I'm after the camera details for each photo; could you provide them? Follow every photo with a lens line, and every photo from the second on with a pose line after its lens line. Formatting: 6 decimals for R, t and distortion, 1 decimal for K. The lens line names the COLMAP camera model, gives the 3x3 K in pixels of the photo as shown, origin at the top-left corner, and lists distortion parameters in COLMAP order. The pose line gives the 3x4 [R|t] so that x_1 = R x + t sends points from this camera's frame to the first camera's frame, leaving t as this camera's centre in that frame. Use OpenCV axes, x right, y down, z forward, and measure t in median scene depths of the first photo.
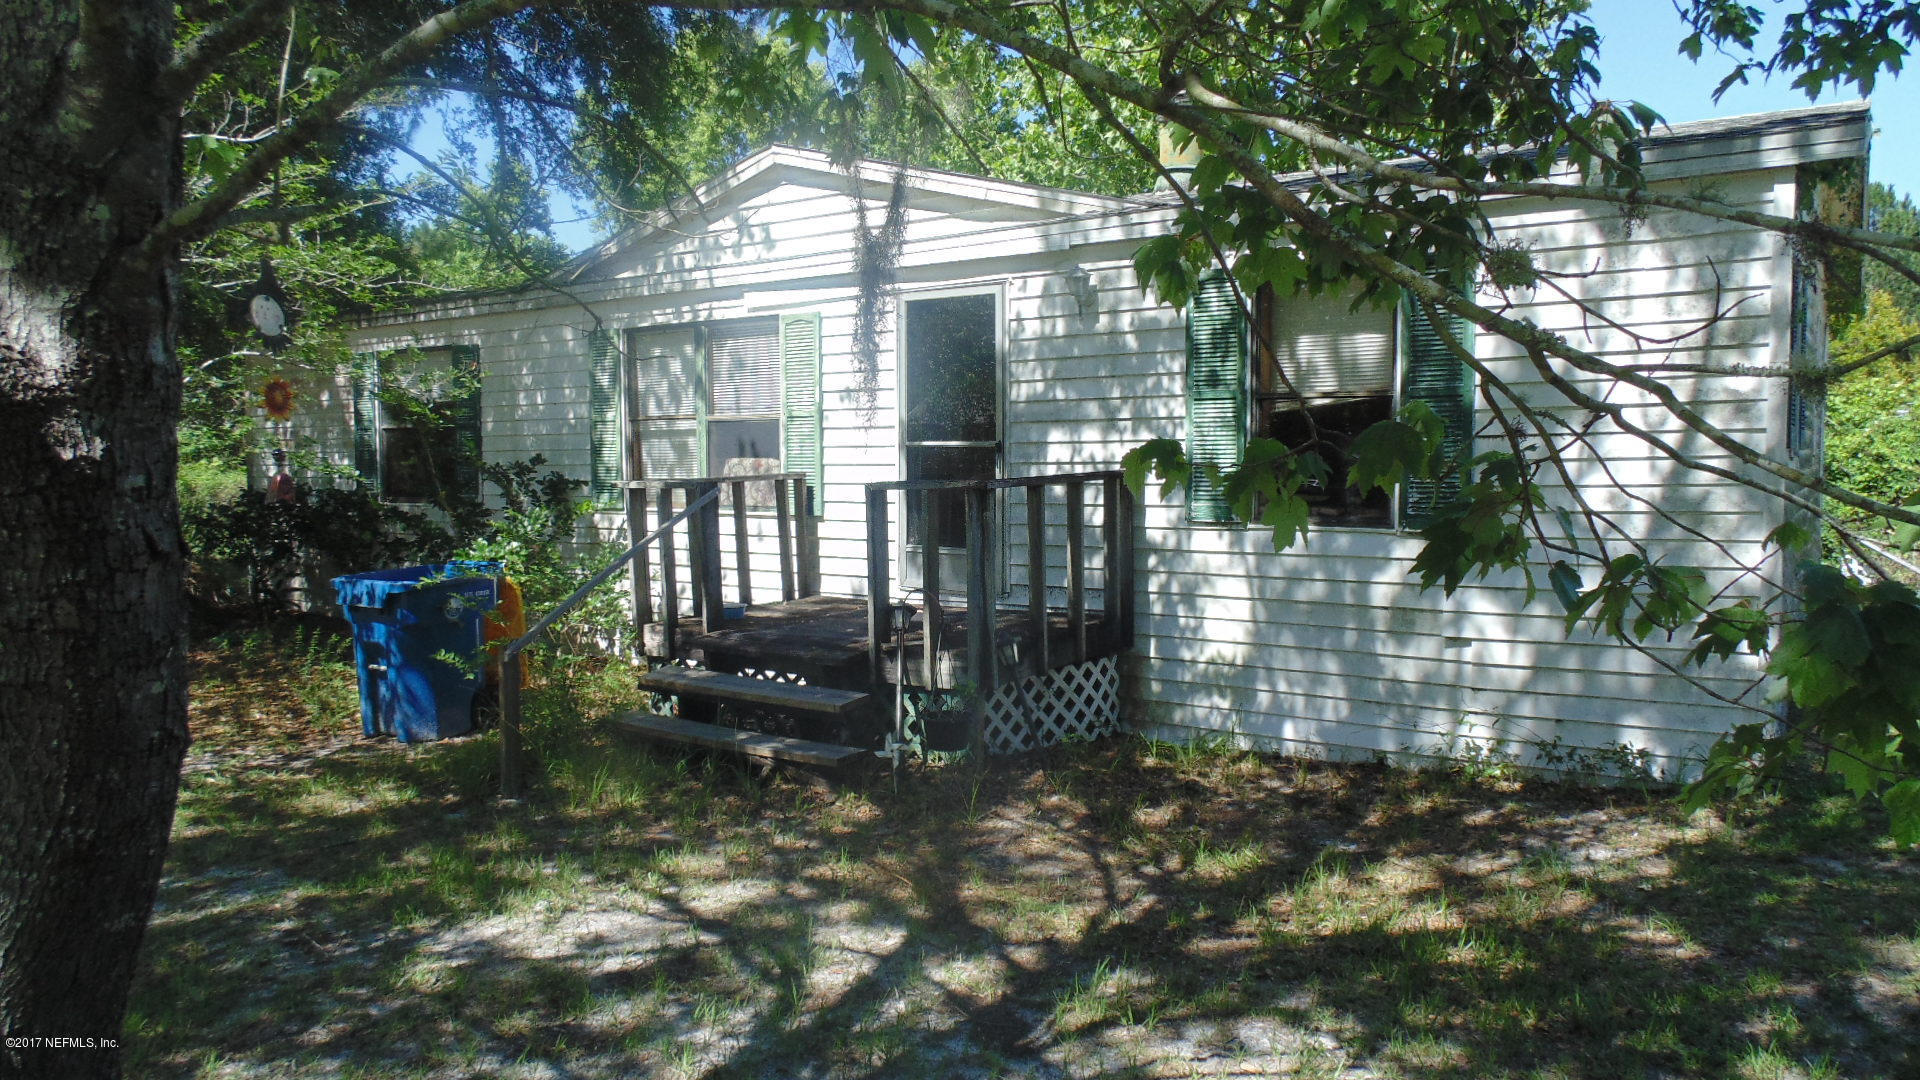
lens RADIAL K [[1292.1, 0, 959.0], [0, 1292.1, 528.7], [0, 0, 1]] dist [-0.009627, -0.000511]
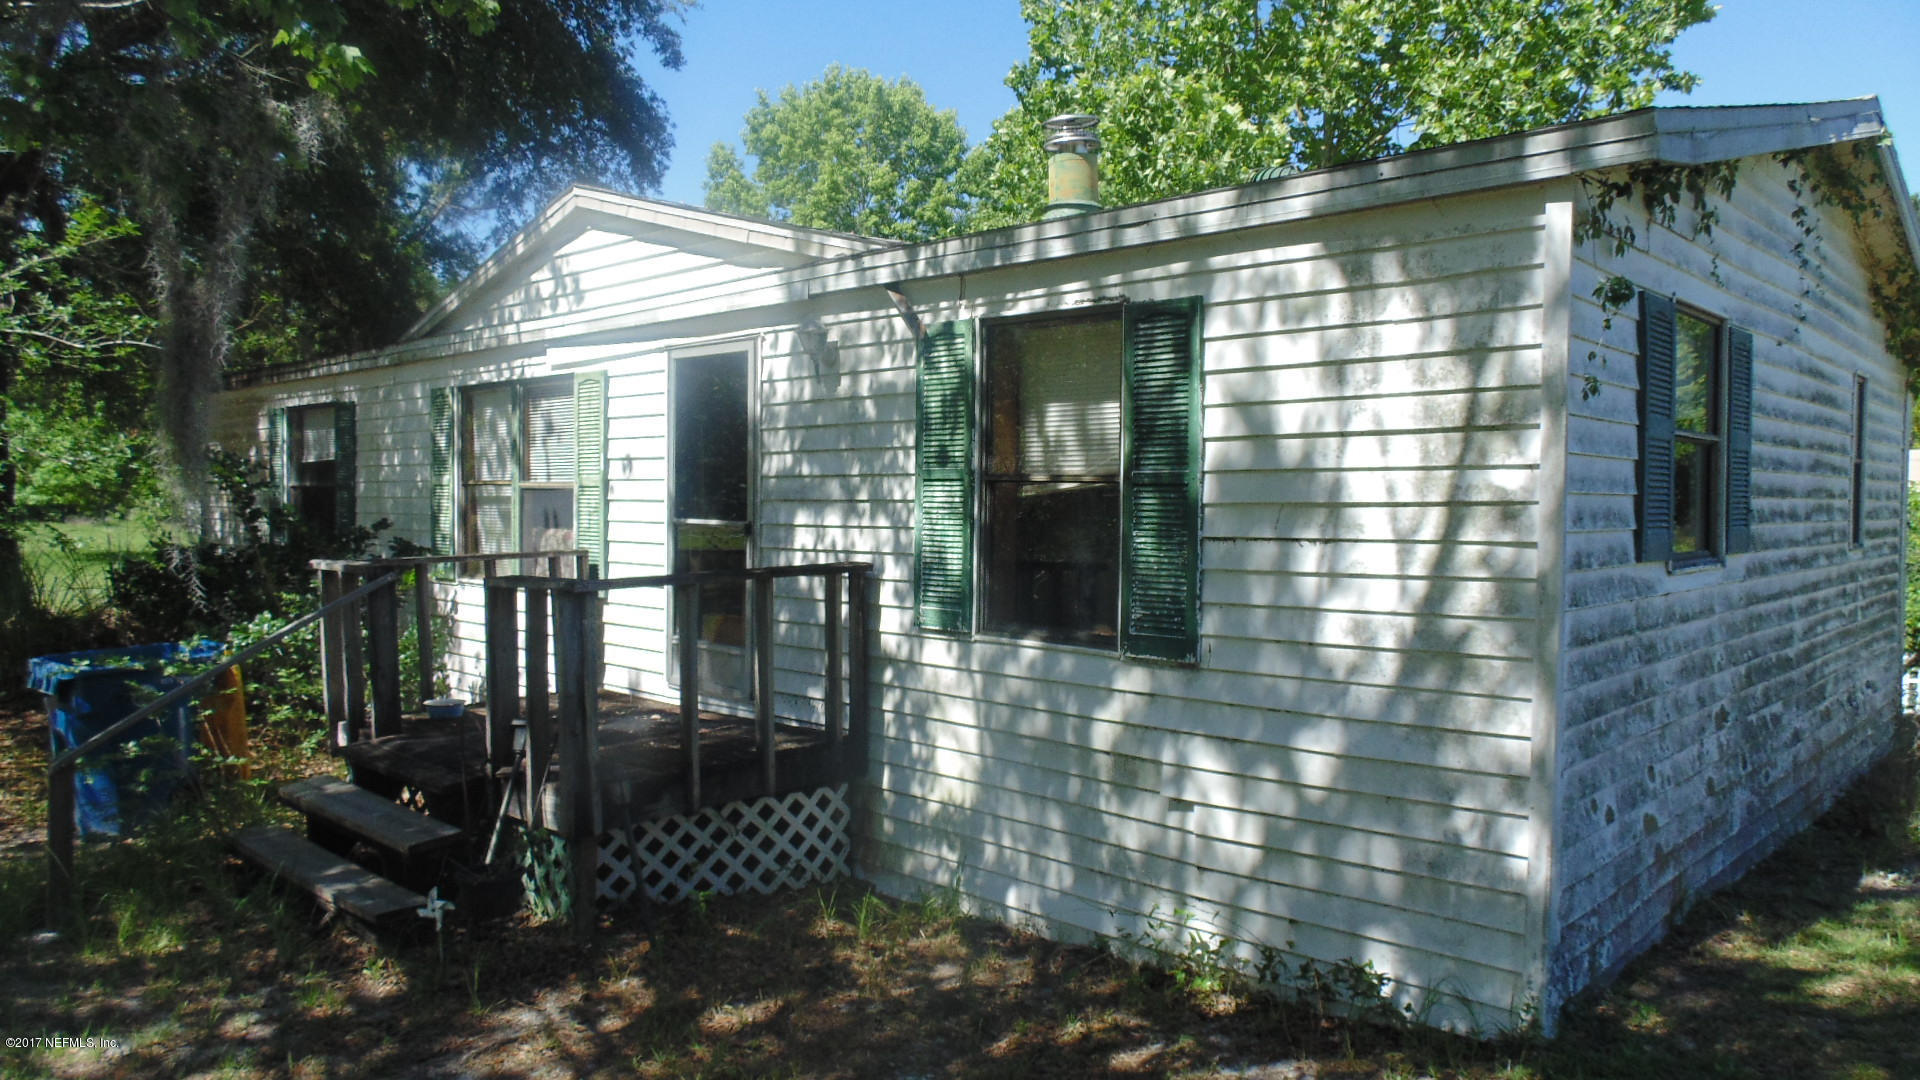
lens RADIAL K [[1286.8, 0, 958.9], [0, 1286.8, 535.1], [0, 0, 1]] dist [-0.017050, 0.001673]
pose [[0.988276, 0.019380, -0.151442, 0.324022], [-0.023603, 0.999380, -0.026138, -0.043608], [0.150841, 0.029406, 0.988121, 0.192673]]
